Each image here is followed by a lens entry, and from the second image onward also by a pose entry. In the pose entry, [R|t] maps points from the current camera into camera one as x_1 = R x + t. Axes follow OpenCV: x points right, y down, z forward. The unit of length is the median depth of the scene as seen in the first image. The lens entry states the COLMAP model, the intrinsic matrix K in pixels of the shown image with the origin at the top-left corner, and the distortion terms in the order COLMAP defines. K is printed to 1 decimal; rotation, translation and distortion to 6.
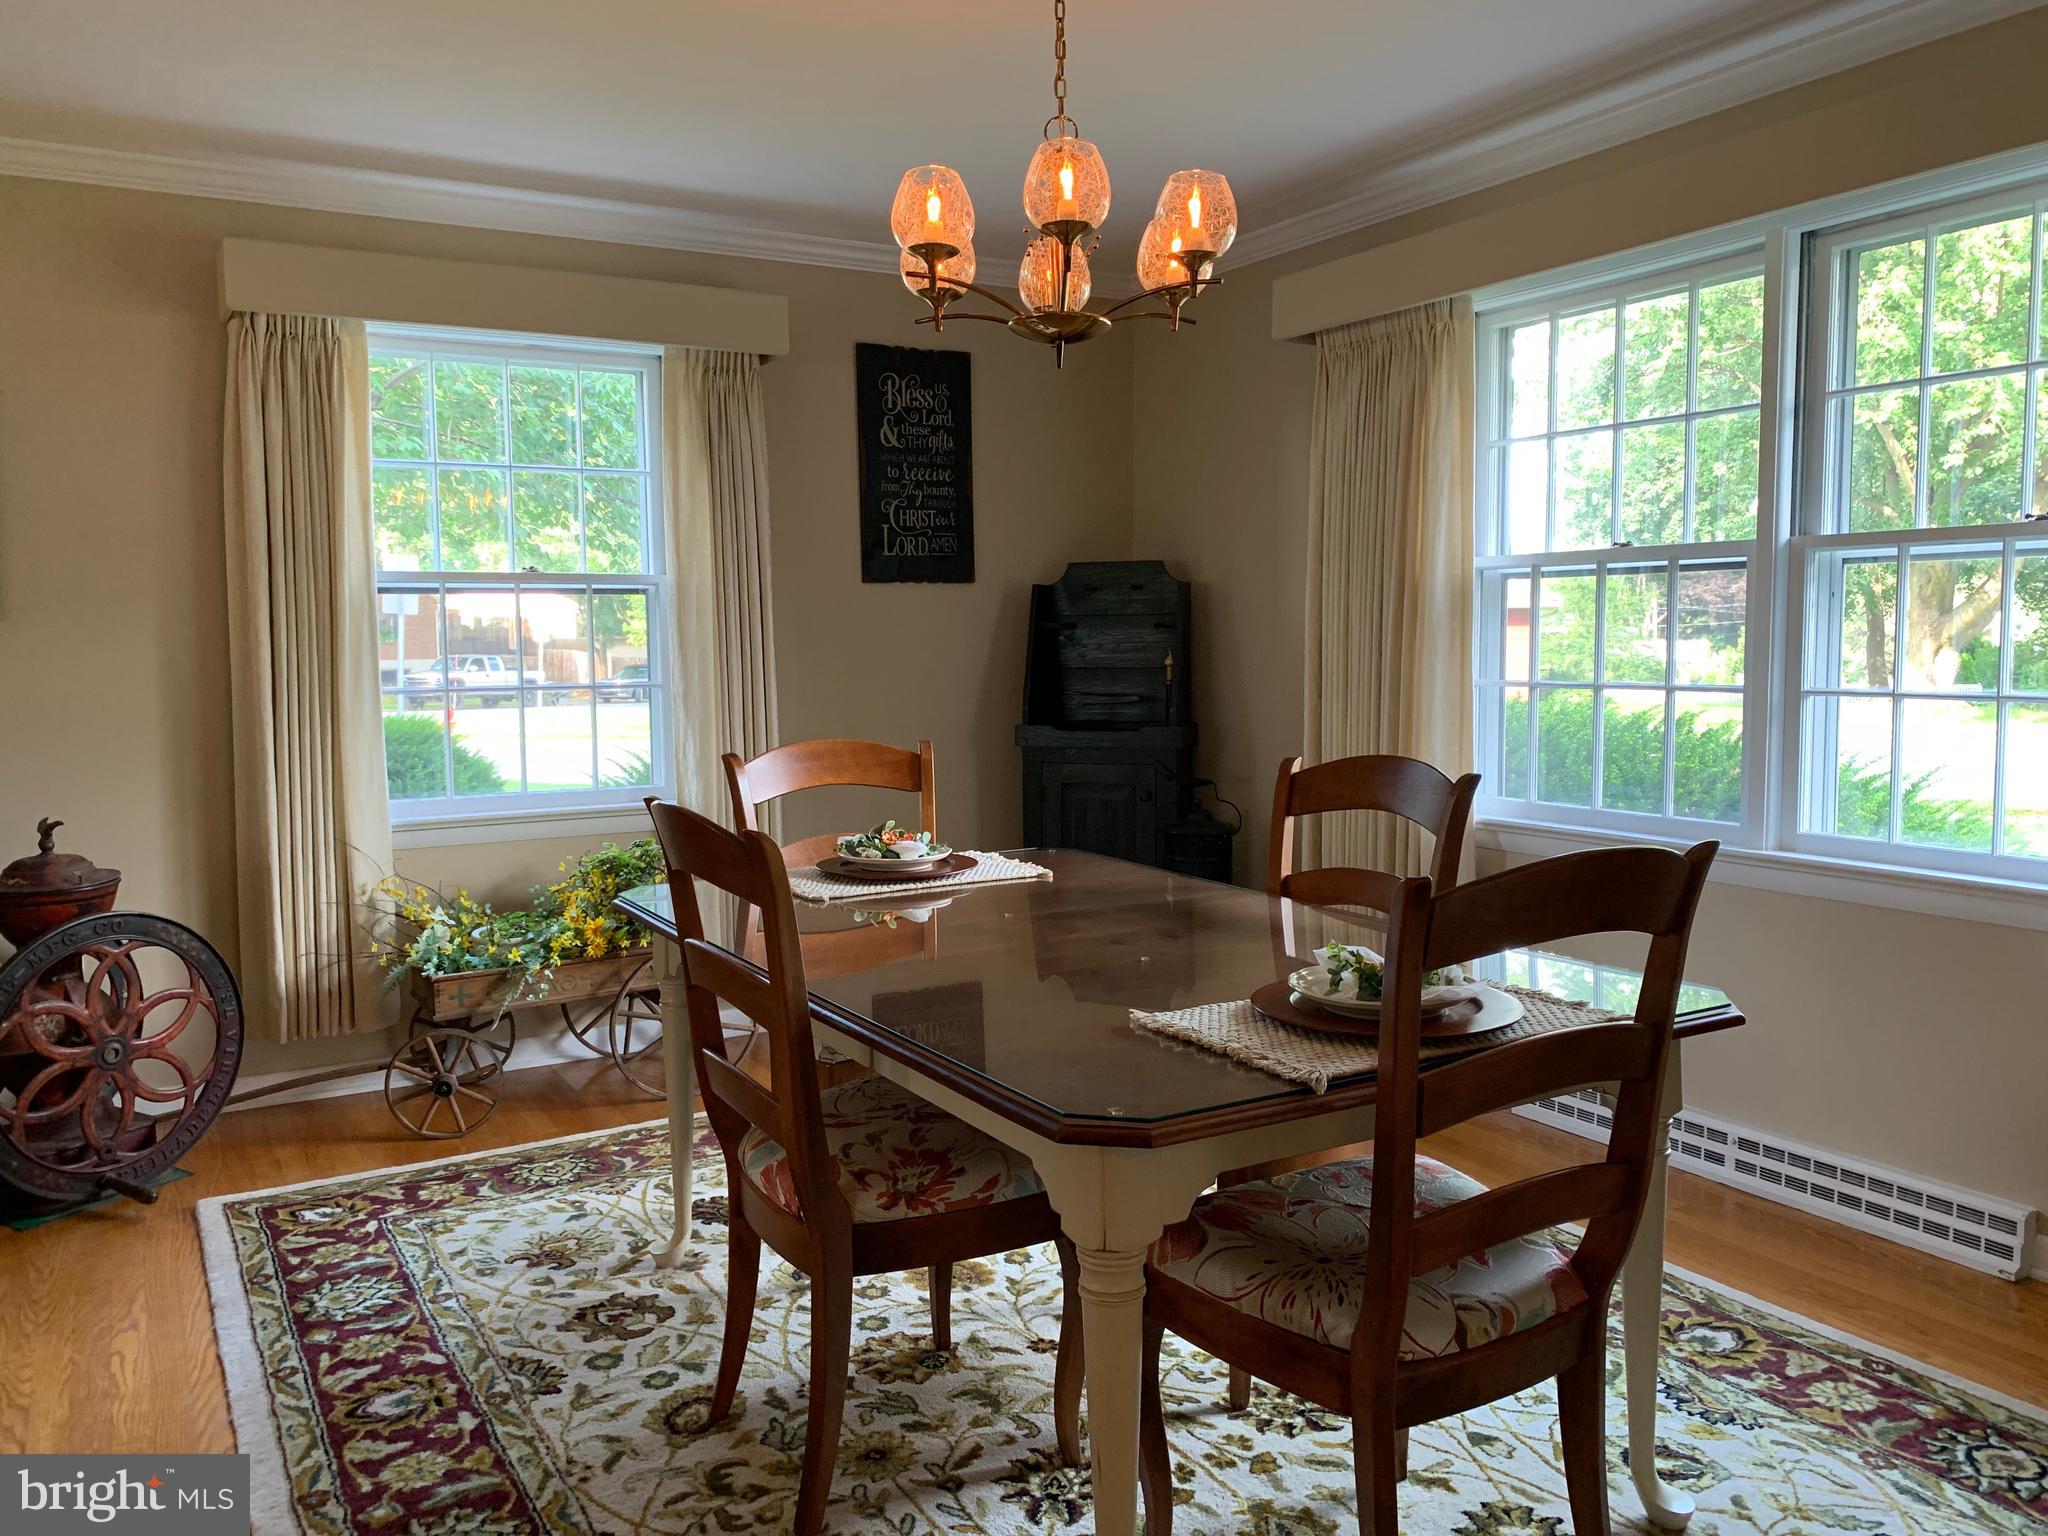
lens RADIAL K [[1593.5, 0, 1013.3], [0, 1593.5, 768.7], [0, 0, 1]] dist [0.013217, -0.014590]
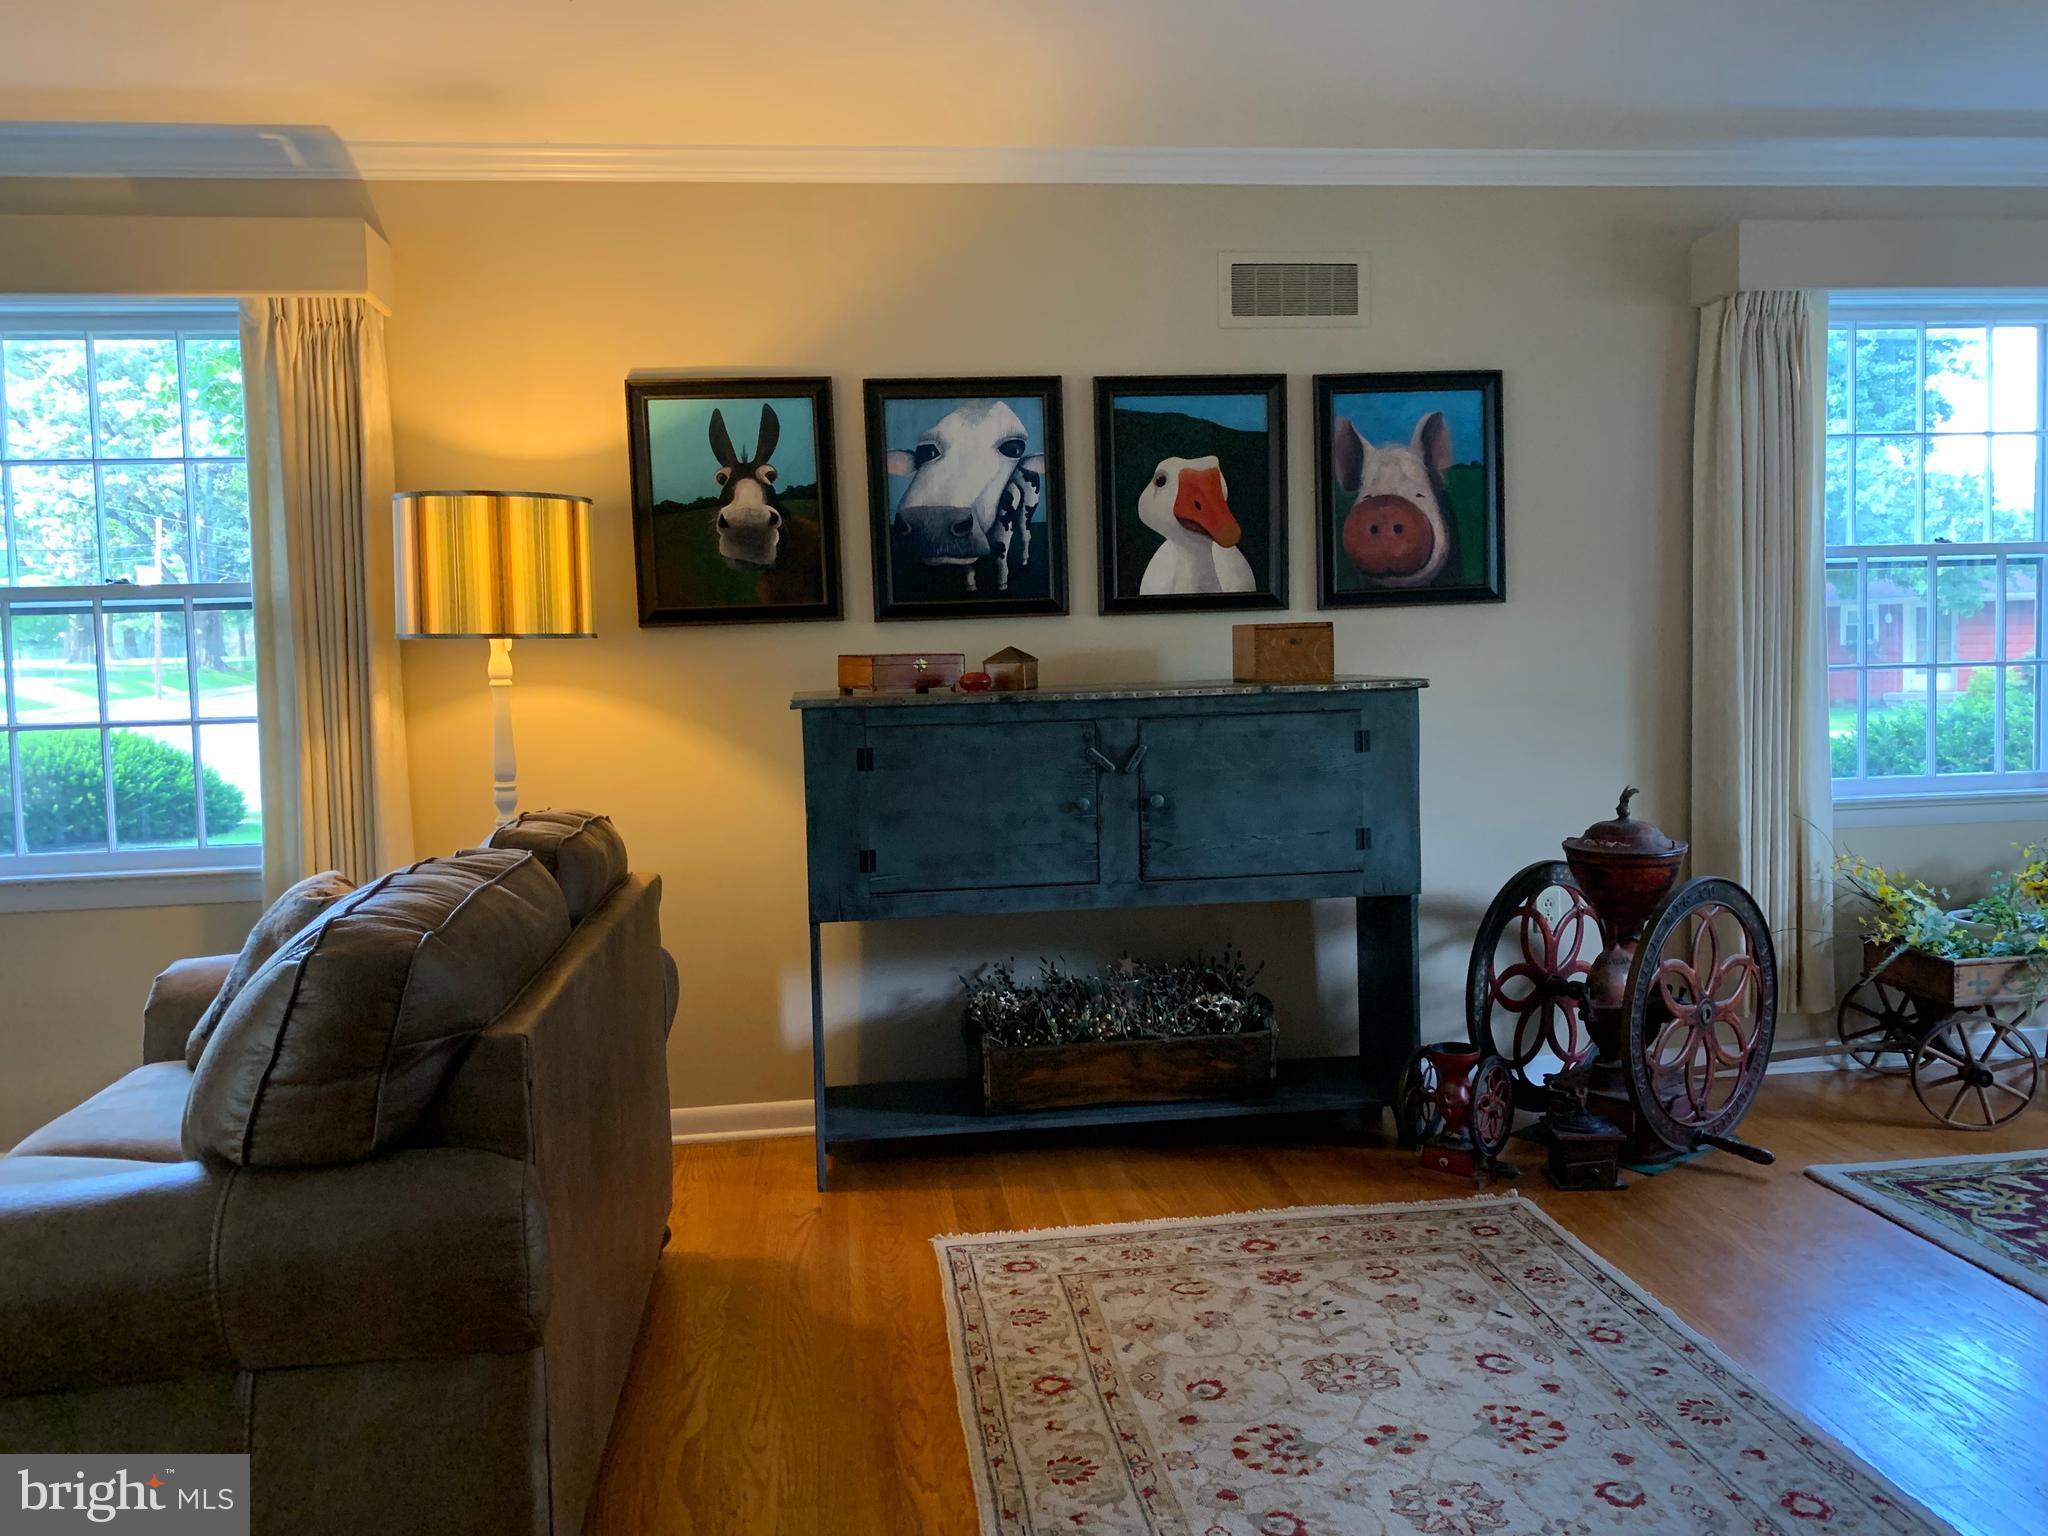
lens RADIAL K [[1559.1, 0, 1014.5], [0, 1559.1, 762.4], [0, 0, 1]] dist [0.118986, -0.141175]
pose [[0.922597, 0.016345, -0.385418, -0.612548], [-0.017532, 0.999846, 0.000434, 0.023783], [0.385365, 0.006357, 0.922742, -0.131598]]
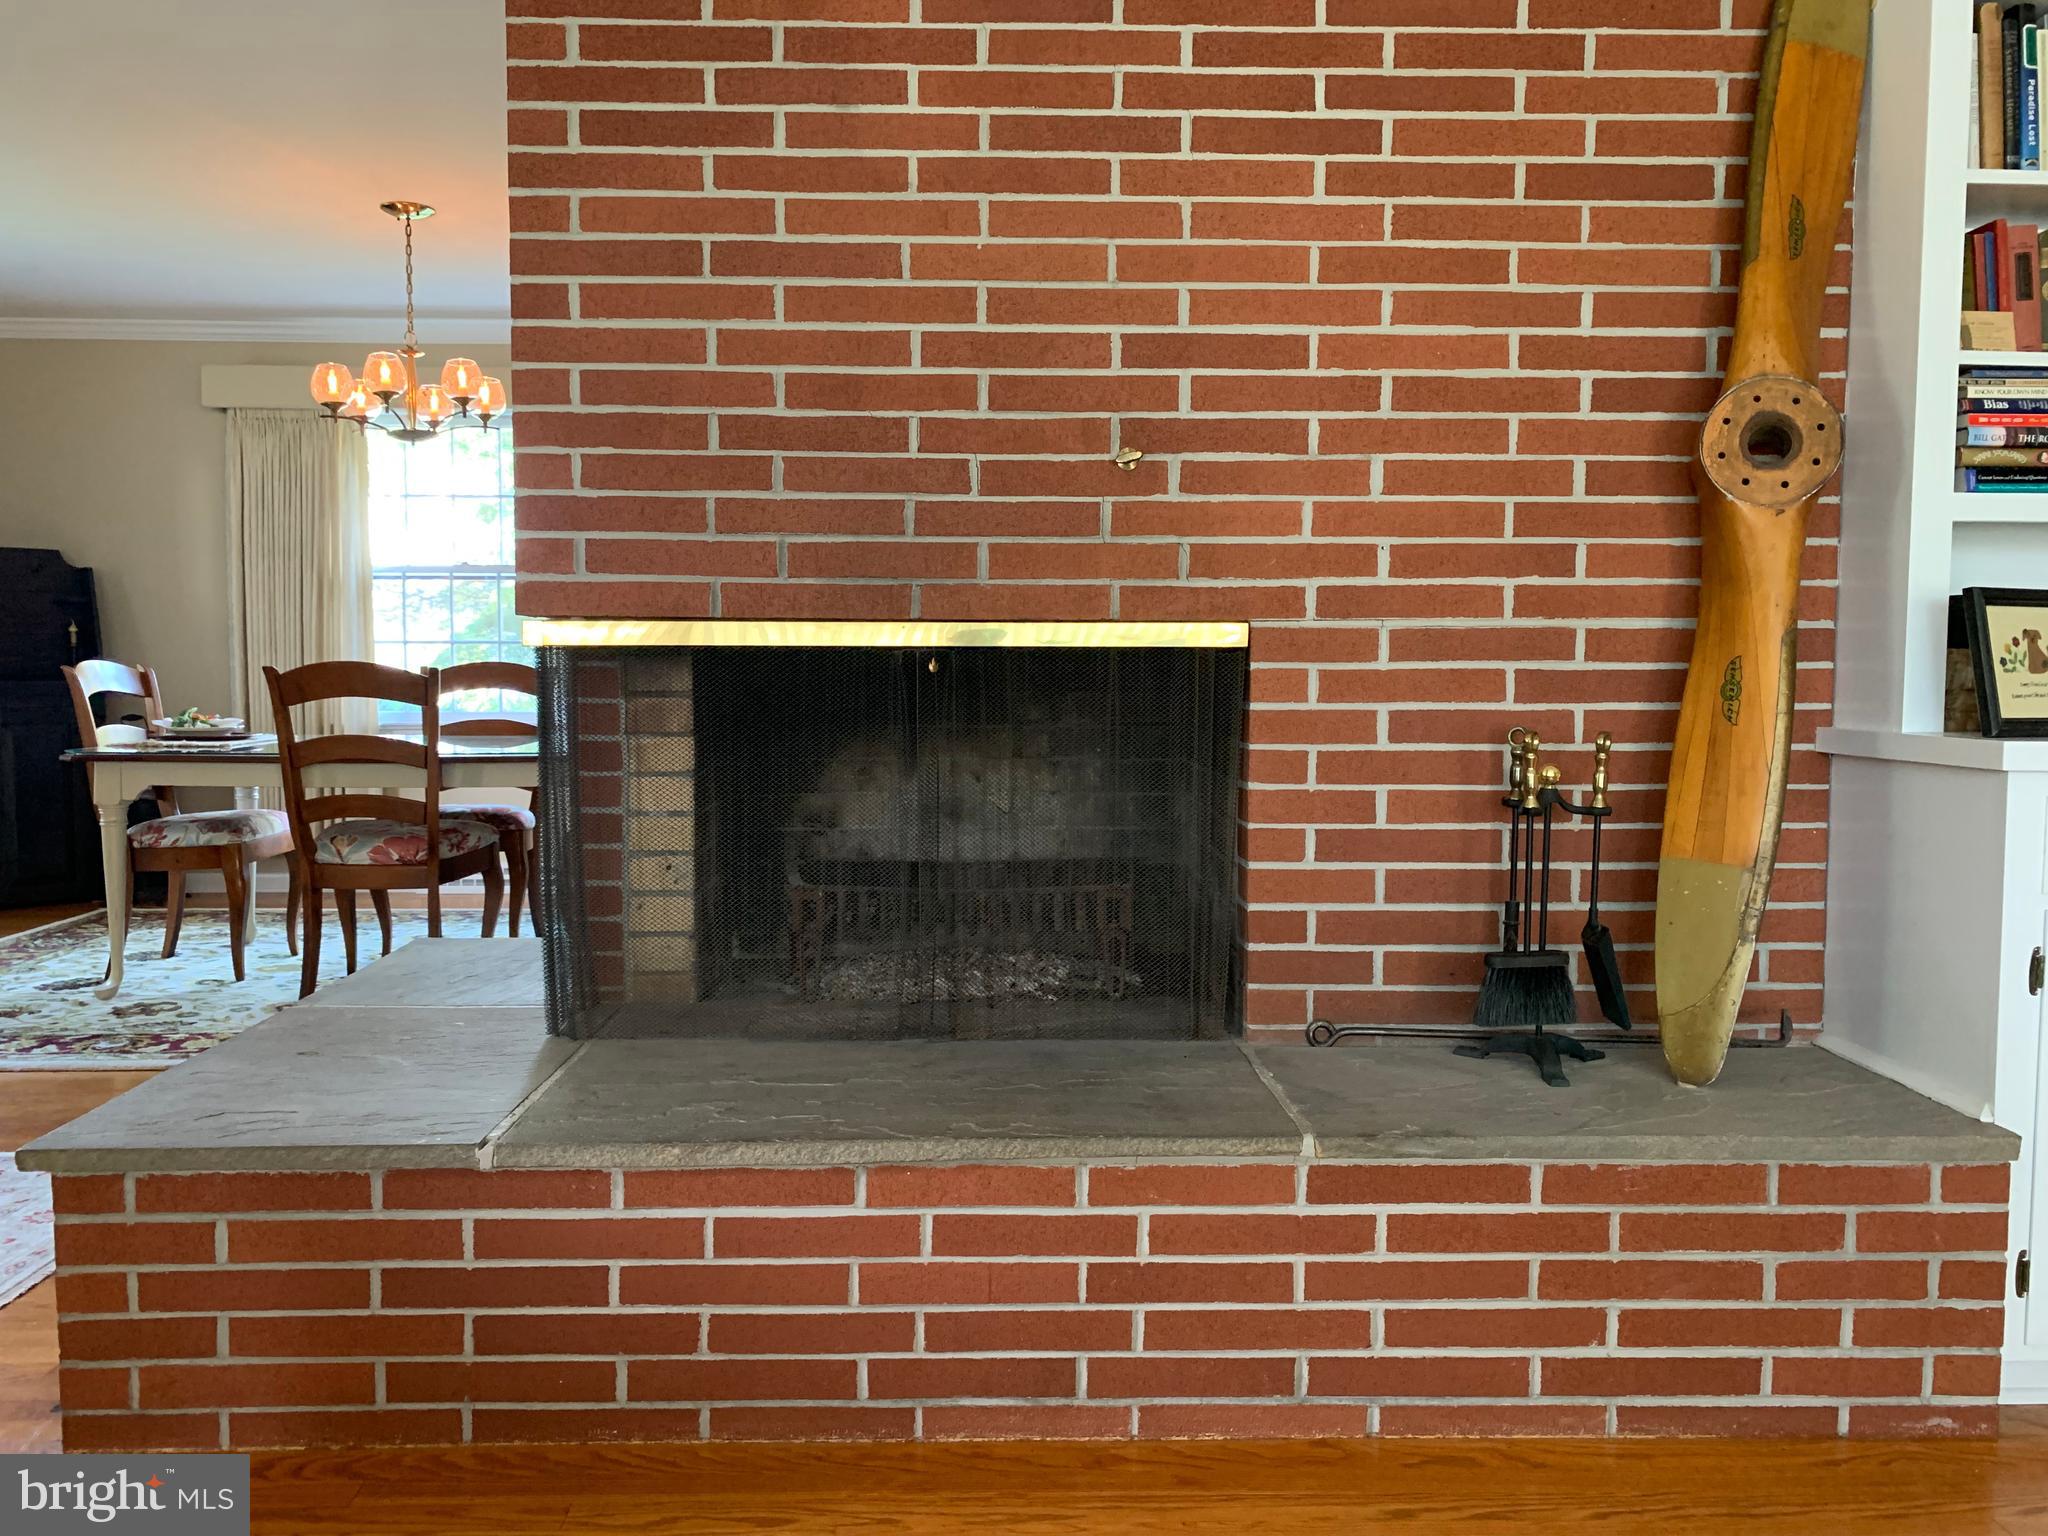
lens RADIAL K [[1602.3, 0, 1022.0], [0, 1602.3, 738.9], [0, 0, 1]] dist [0.005126, -0.005971]
pose [[0.469607, -0.032691, 0.882270, -1.044643], [0.069463, 0.997585, -0.000009, 0.113879], [-0.880139, 0.061289, 0.470744, -0.441698]]
